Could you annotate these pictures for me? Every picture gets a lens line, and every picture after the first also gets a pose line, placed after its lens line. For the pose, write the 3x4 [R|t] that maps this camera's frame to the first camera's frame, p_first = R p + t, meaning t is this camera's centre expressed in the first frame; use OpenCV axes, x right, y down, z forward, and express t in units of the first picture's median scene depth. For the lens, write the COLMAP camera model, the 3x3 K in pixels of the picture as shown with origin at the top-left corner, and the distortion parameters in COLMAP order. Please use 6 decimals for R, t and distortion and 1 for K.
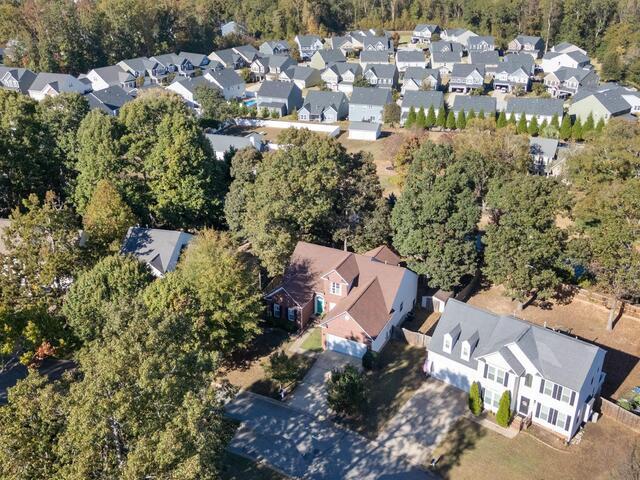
lens RADIAL K [[553.0, 0, 320.0], [0, 553.0, 240.0], [0, 0, 1]] dist [0.020285, 0.001417]
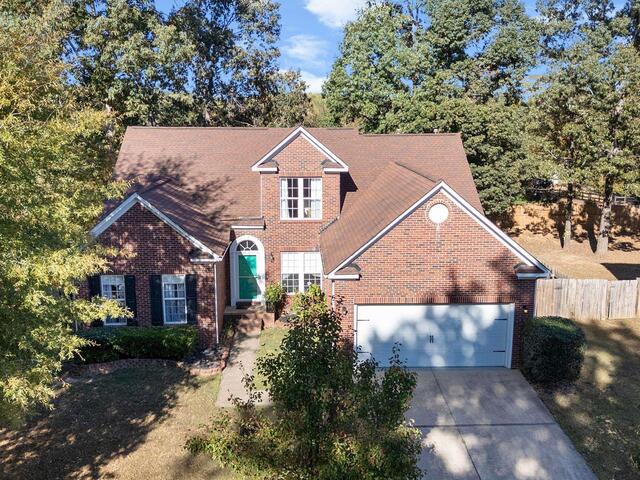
lens RADIAL K [[616.0, 0, 320.0], [0, 616.0, 240.0], [0, 0, 1]] dist [0.039188, 0.001531]
pose [[0.878223, -0.093827, 0.468958, -0.142343], [0.198177, 0.963814, -0.178292, 0.191511], [-0.435259, 0.249517, 0.865038, 0.751830]]
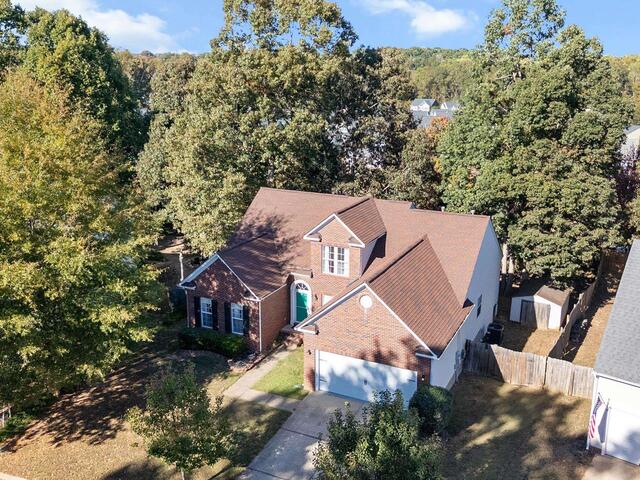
lens RADIAL K [[595.6, 0, 320.0], [0, 595.6, 240.0], [0, 0, 1]] dist [0.025362, 0.001619]
pose [[0.999900, 0.001762, 0.014051, 0.009300], [0.000533, 0.986842, -0.161686, 0.162740], [-0.014151, 0.161677, 0.986742, 0.557626]]
